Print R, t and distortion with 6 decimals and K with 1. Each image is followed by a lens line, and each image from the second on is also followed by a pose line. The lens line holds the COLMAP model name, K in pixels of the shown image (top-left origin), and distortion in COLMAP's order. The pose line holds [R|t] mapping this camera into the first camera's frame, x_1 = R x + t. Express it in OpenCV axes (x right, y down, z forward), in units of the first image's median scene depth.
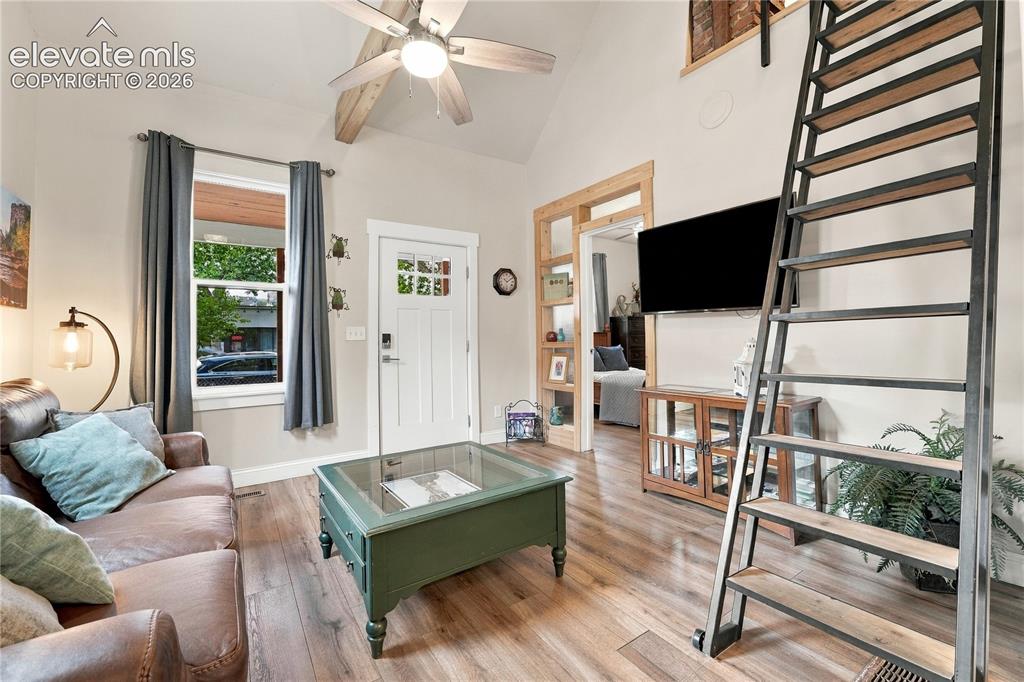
lens RADIAL K [[413.6, 0, 506.6], [0, 413.6, 337.6], [0, 0, 1]] dist [-0.006254, 0.002697]
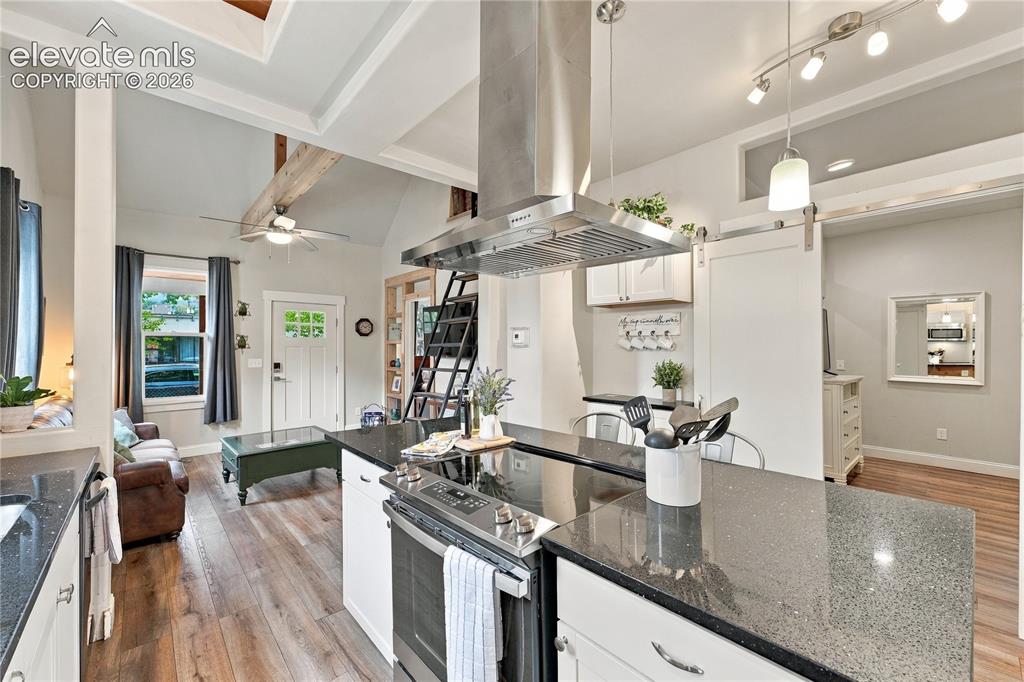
lens RADIAL K [[413.6, 0, 520.6], [0, 413.6, 346.6], [0, 0, 1]] dist [-0.006254, 0.002697]
pose [[0.988011, 0.009450, 0.154094, 0.407637], [-0.010670, 0.999918, 0.007092, -0.098125], [-0.154014, -0.008651, 0.988031, -0.736025]]
